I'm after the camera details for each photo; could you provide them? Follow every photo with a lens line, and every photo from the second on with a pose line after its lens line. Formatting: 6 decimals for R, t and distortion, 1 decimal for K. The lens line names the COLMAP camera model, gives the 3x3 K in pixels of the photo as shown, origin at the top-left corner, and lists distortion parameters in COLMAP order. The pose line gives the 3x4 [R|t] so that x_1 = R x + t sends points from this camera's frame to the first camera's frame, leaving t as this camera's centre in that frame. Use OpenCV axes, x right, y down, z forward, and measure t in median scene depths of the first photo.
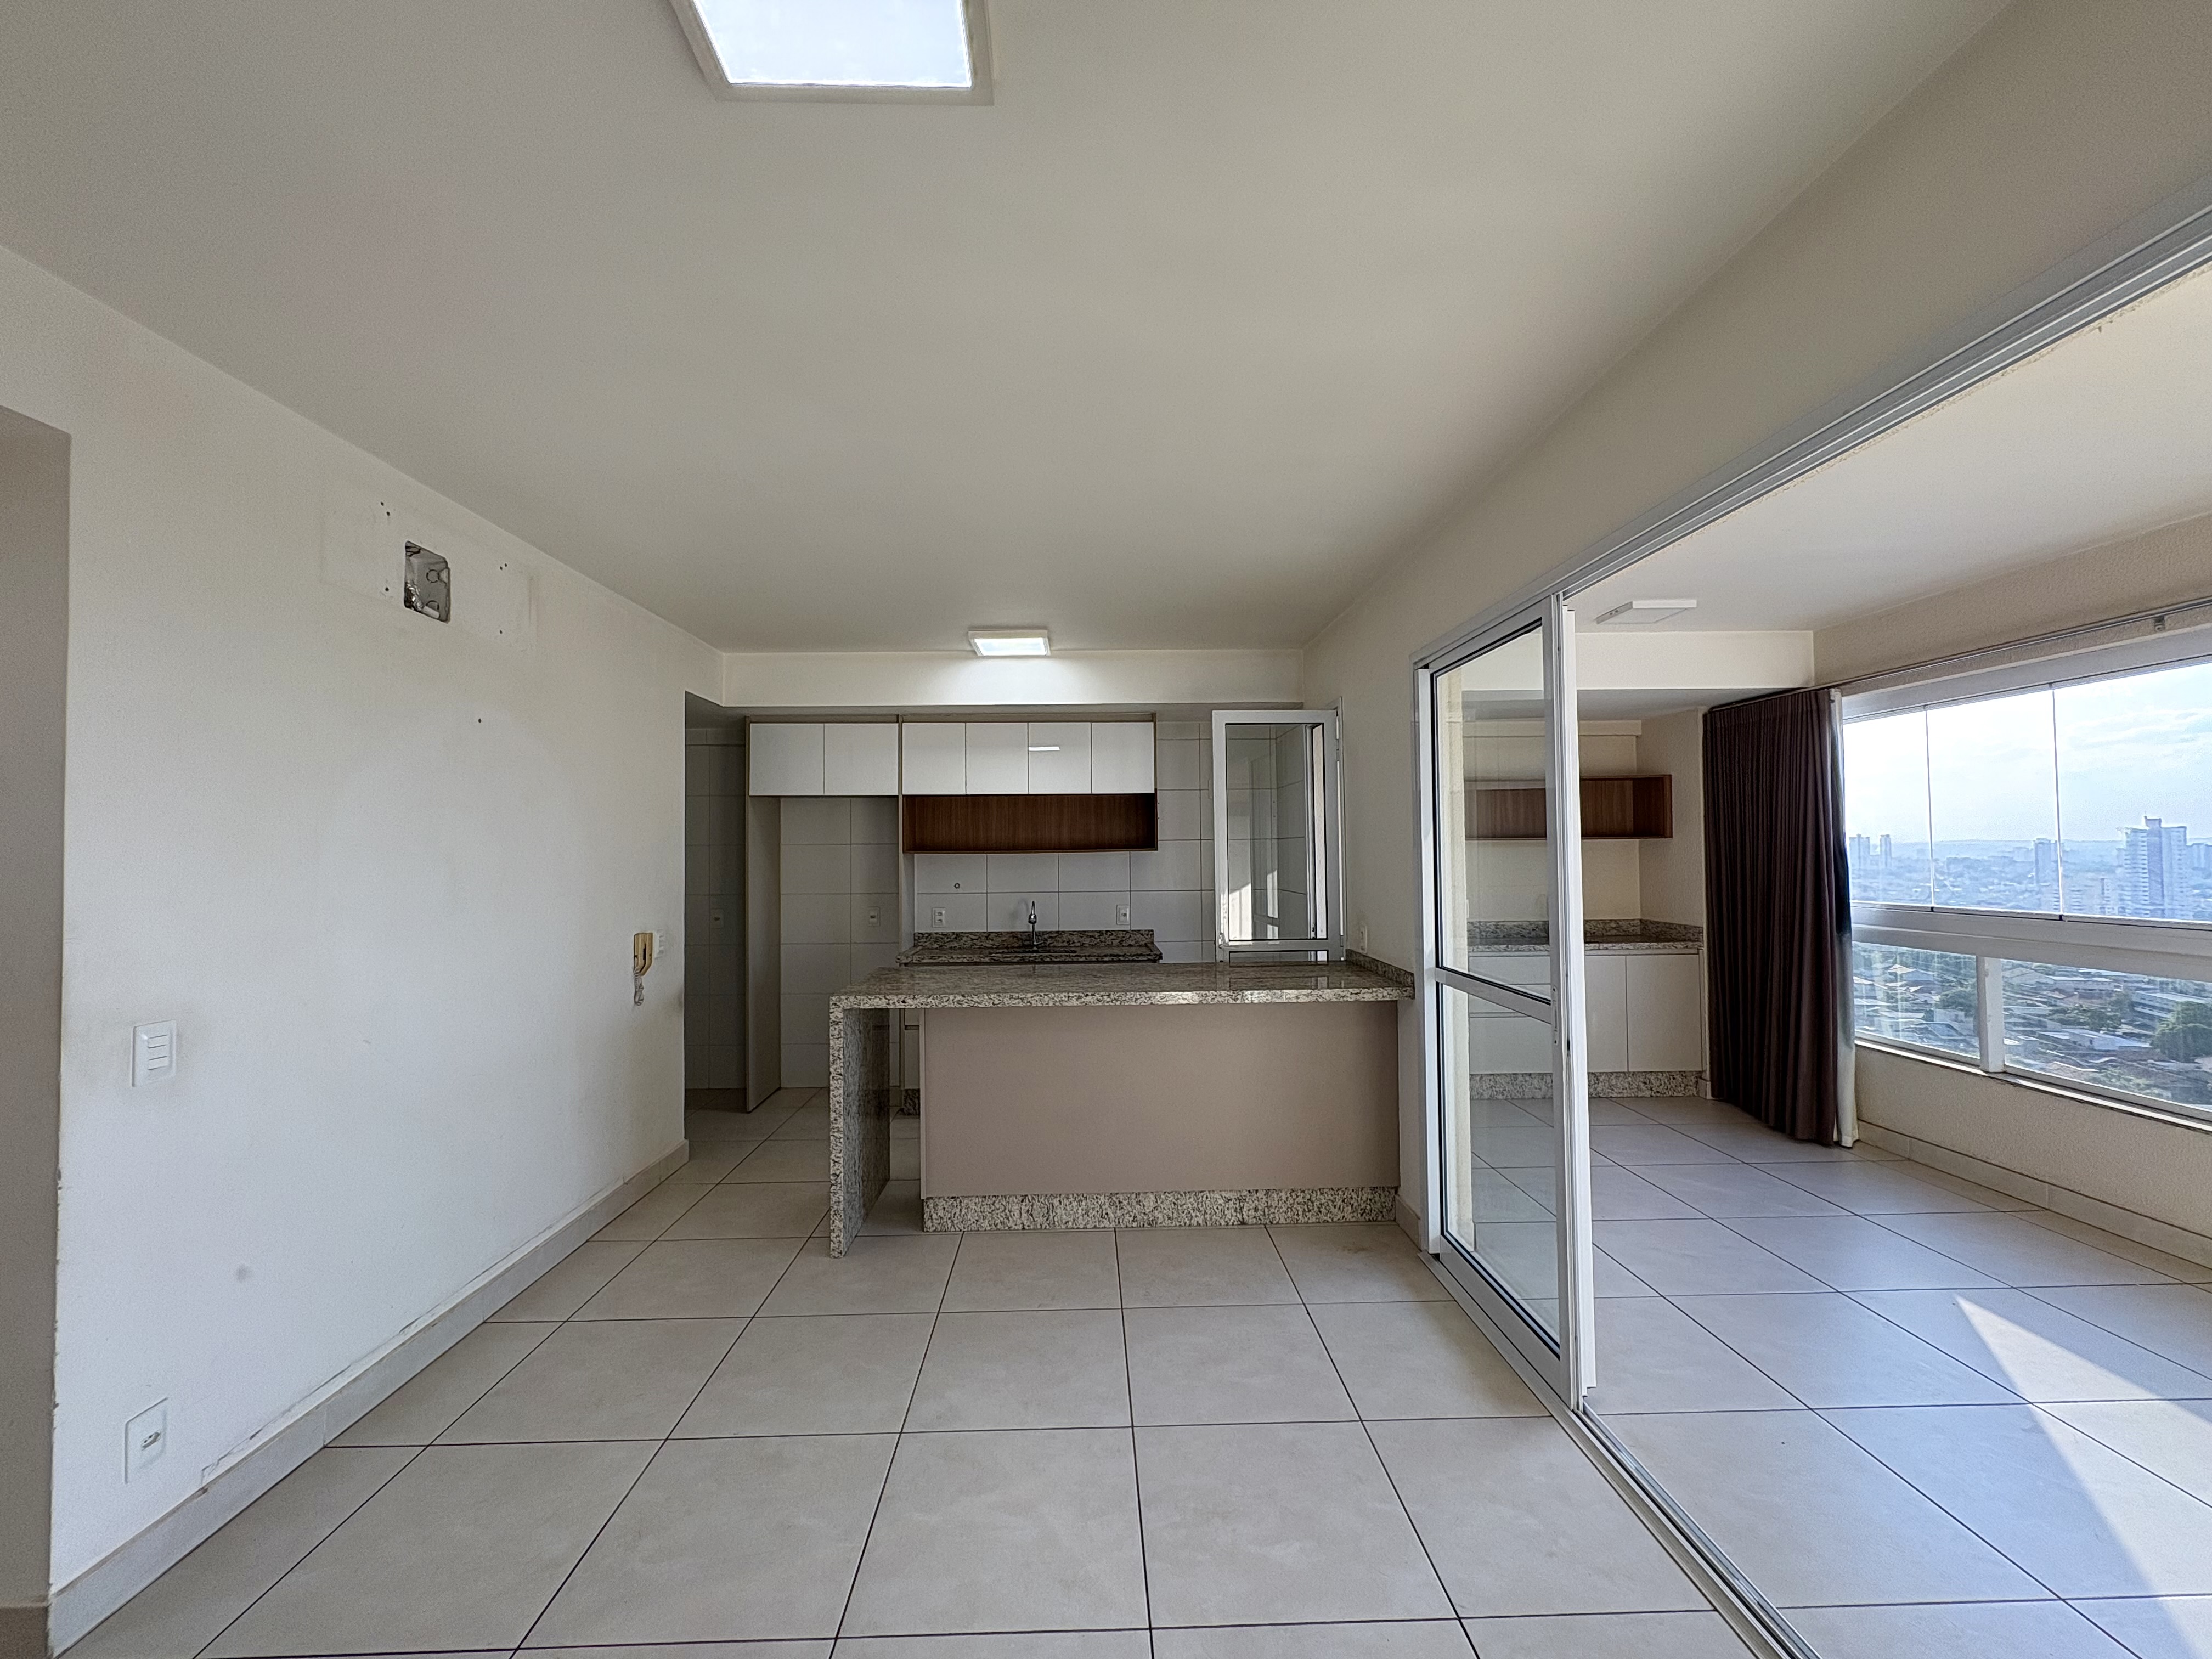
lens RADIAL K [[883.8, 0, 1105.4], [0, 883.8, 834.2], [0, 0, 1]] dist [0.000741, 0.000126]
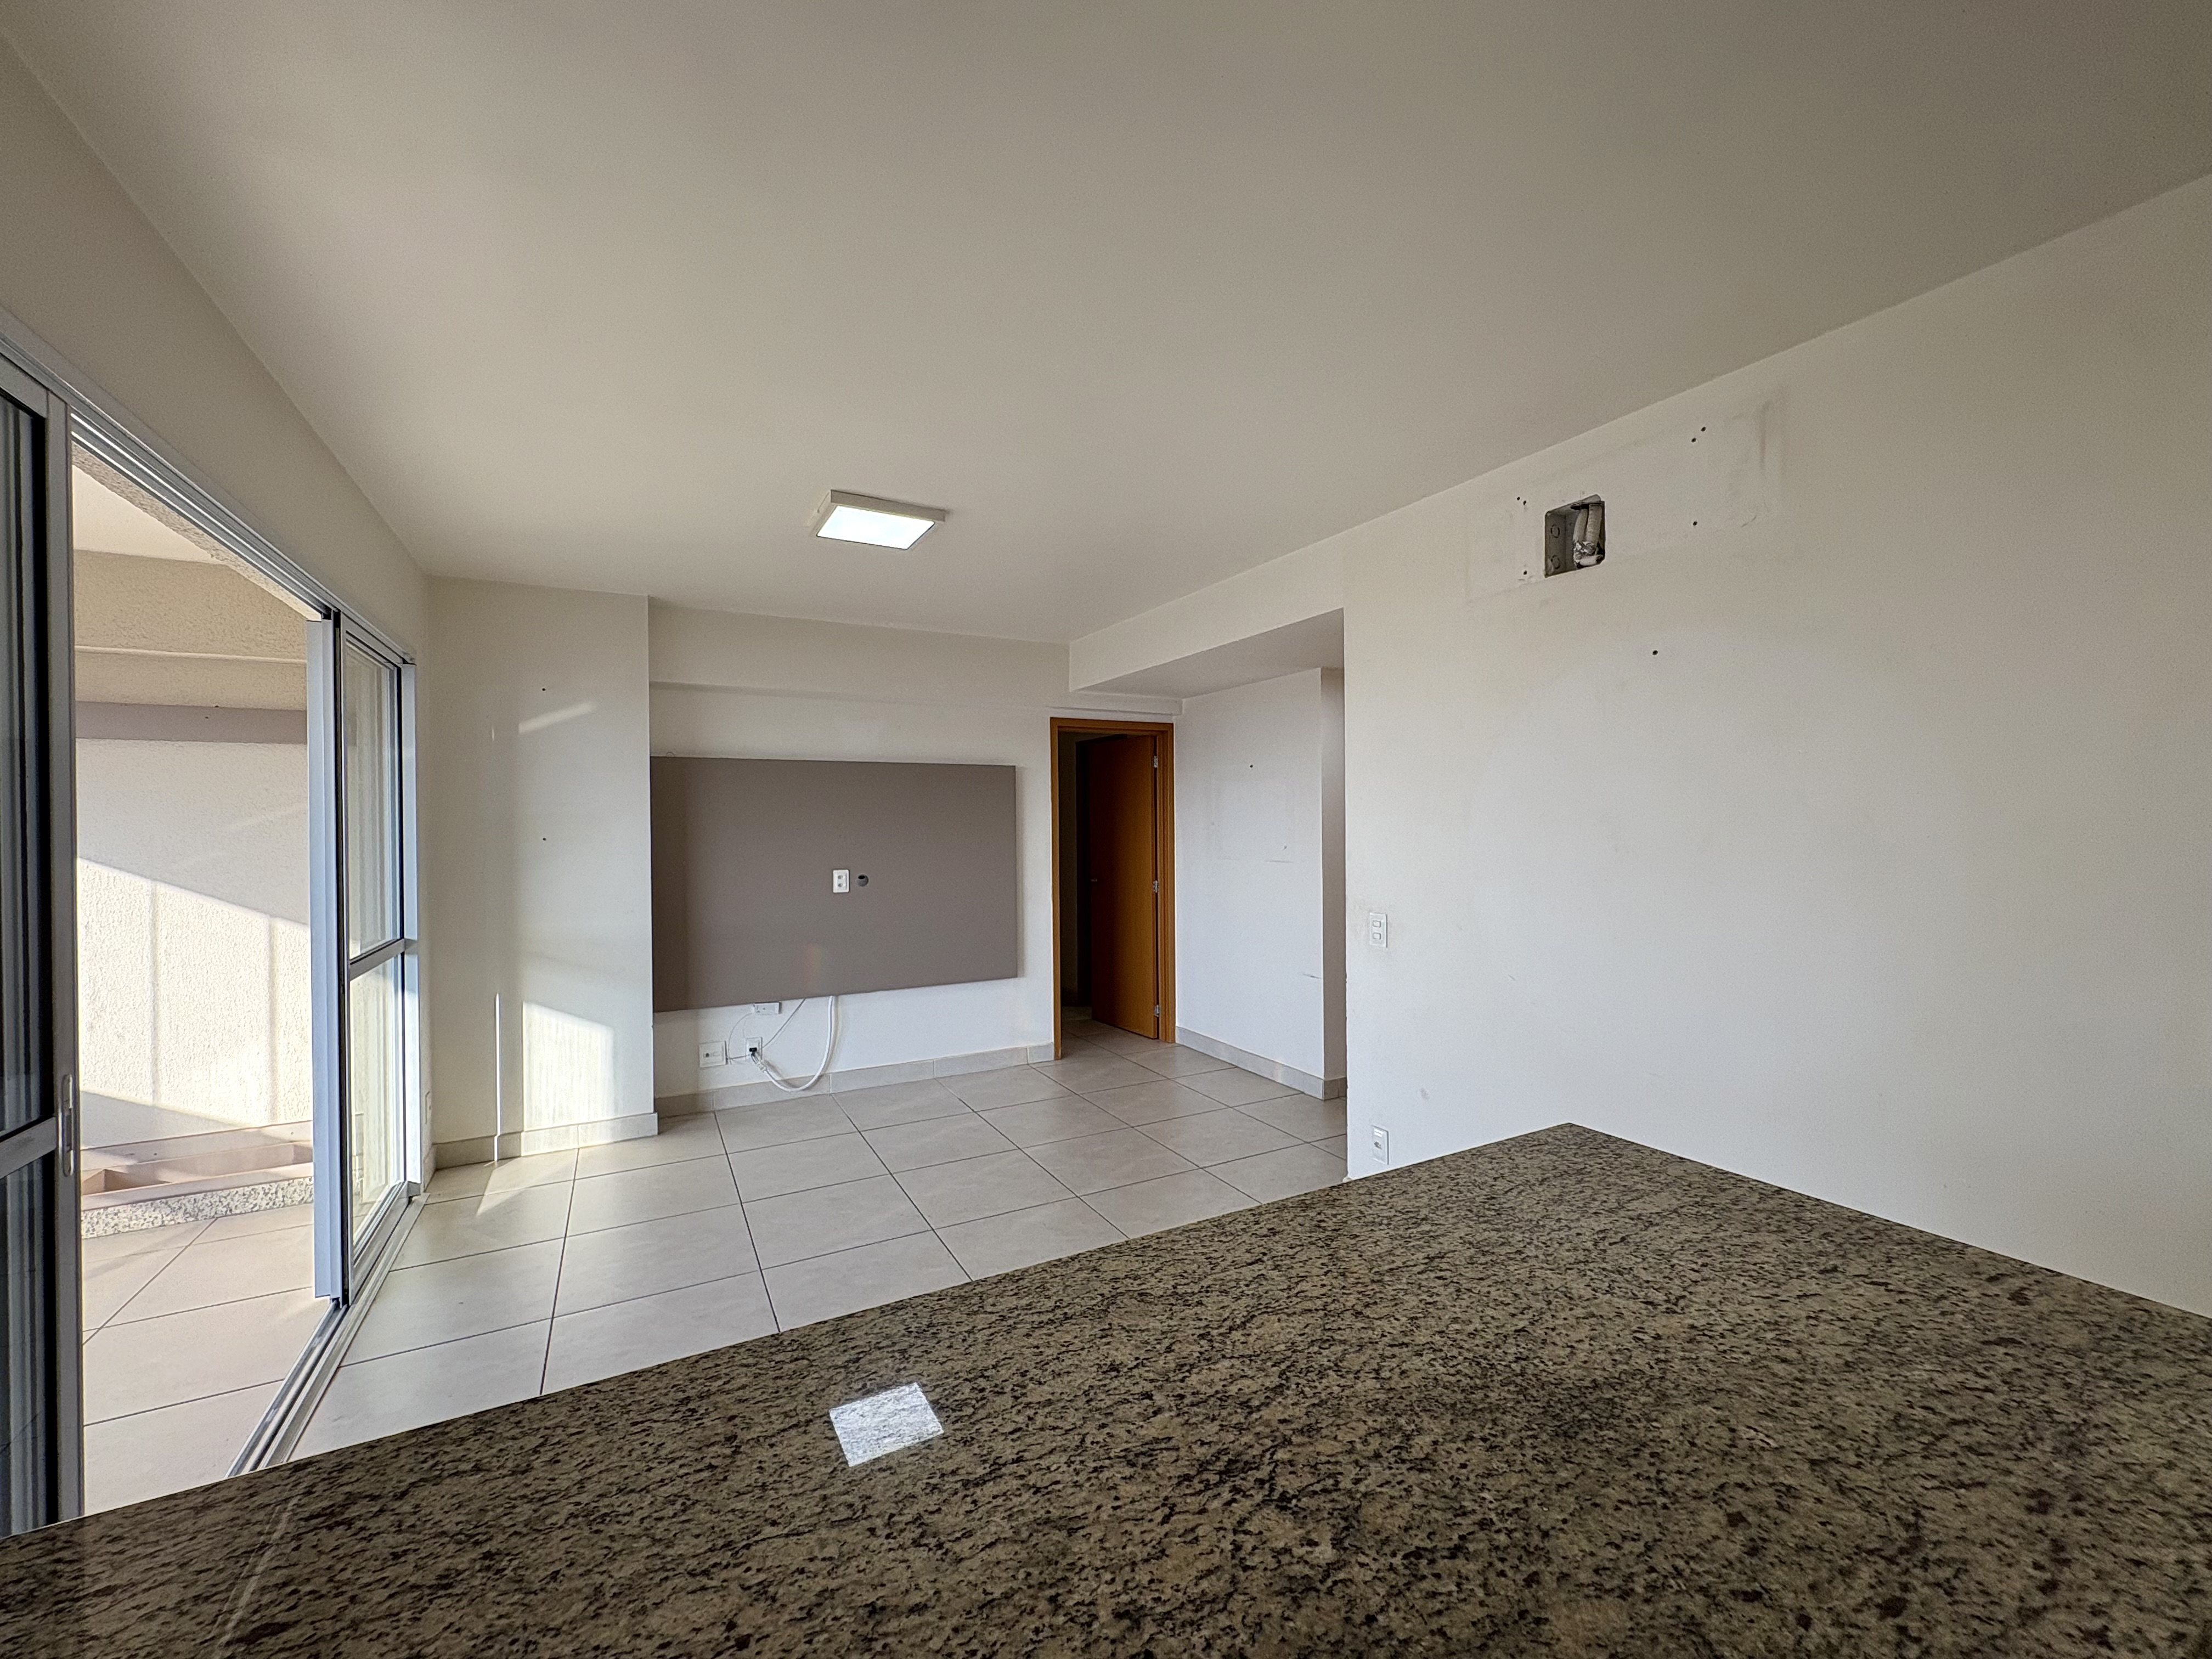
lens RADIAL K [[883.8, 0, 1115.3], [0, 883.8, 828.4], [0, 0, 1]] dist [0.000741, 0.000126]
pose [[-0.889338, 0.019810, -0.456822, 0.081426], [0.028254, 0.999533, -0.011660, 0.021037], [0.456378, -0.023277, -0.889482, 0.978612]]
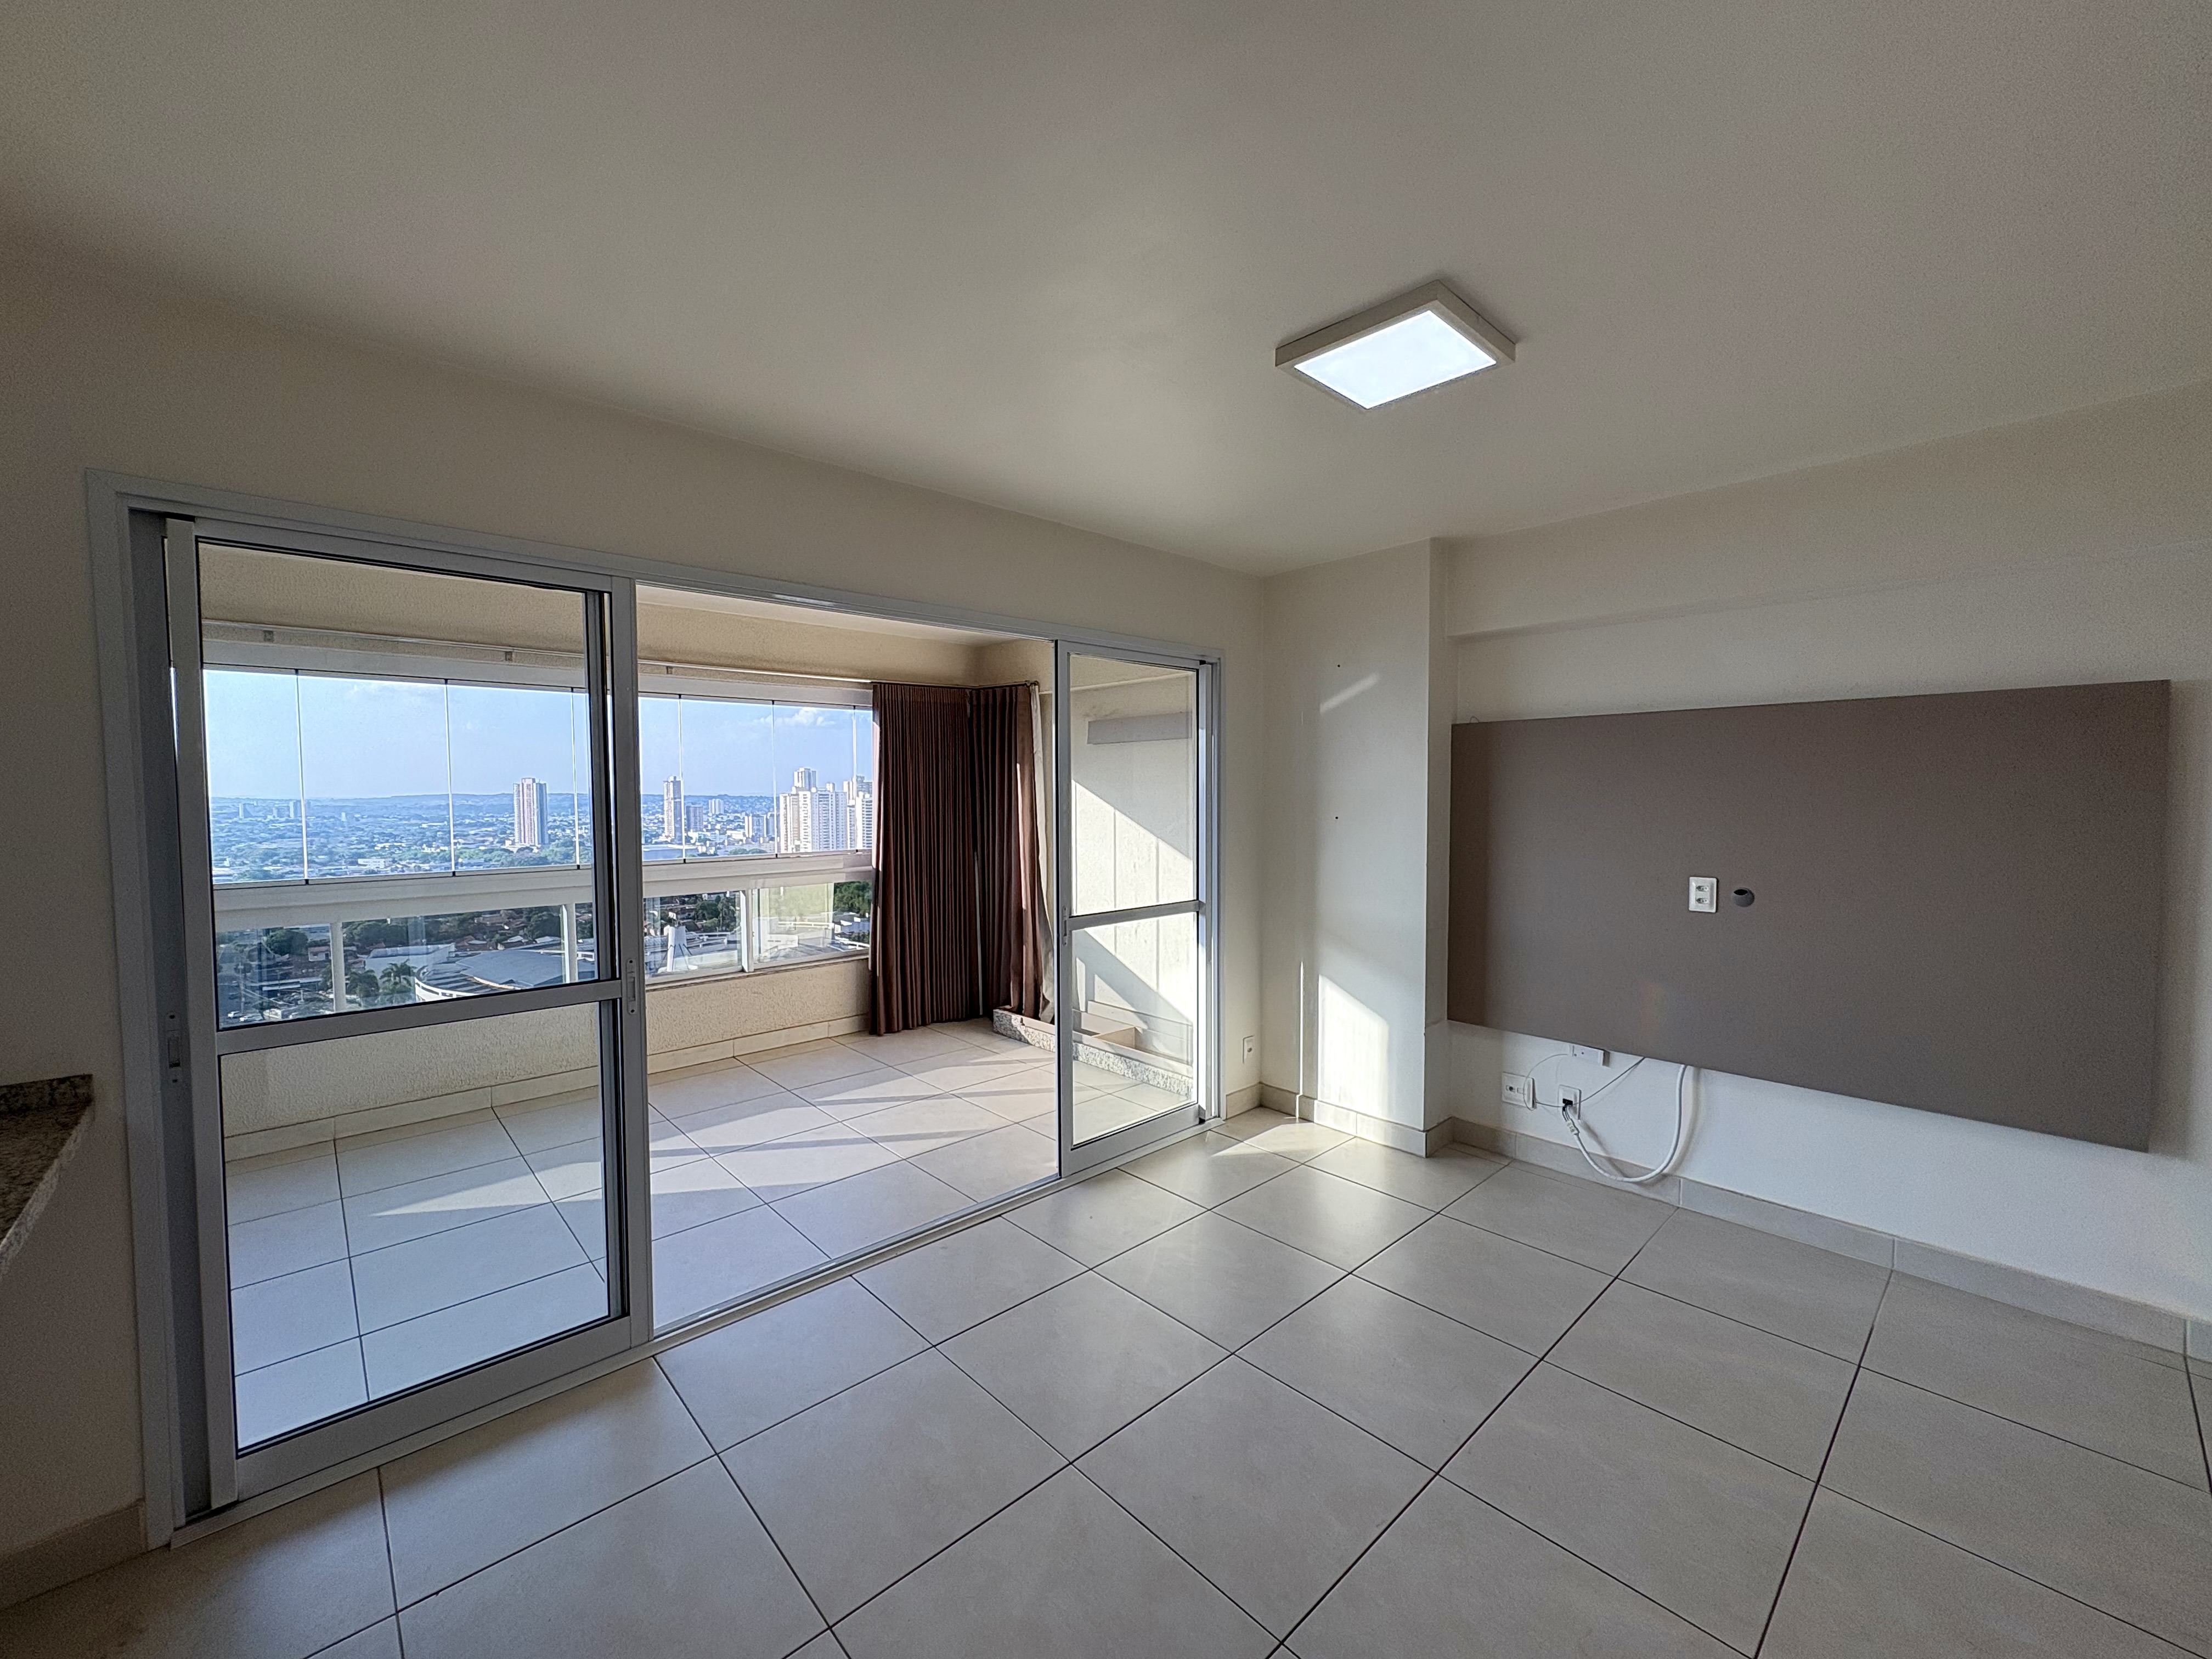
lens RADIAL K [[883.8, 0, 1095.7], [0, 883.8, 833.9], [0, 0, 1]] dist [0.000741, 0.000126]
pose [[-0.651189, -0.020610, 0.758635, -0.341712], [-0.003760, 0.999707, 0.023931, 0.000033], [-0.758906, 0.012731, -0.651076, 0.674929]]
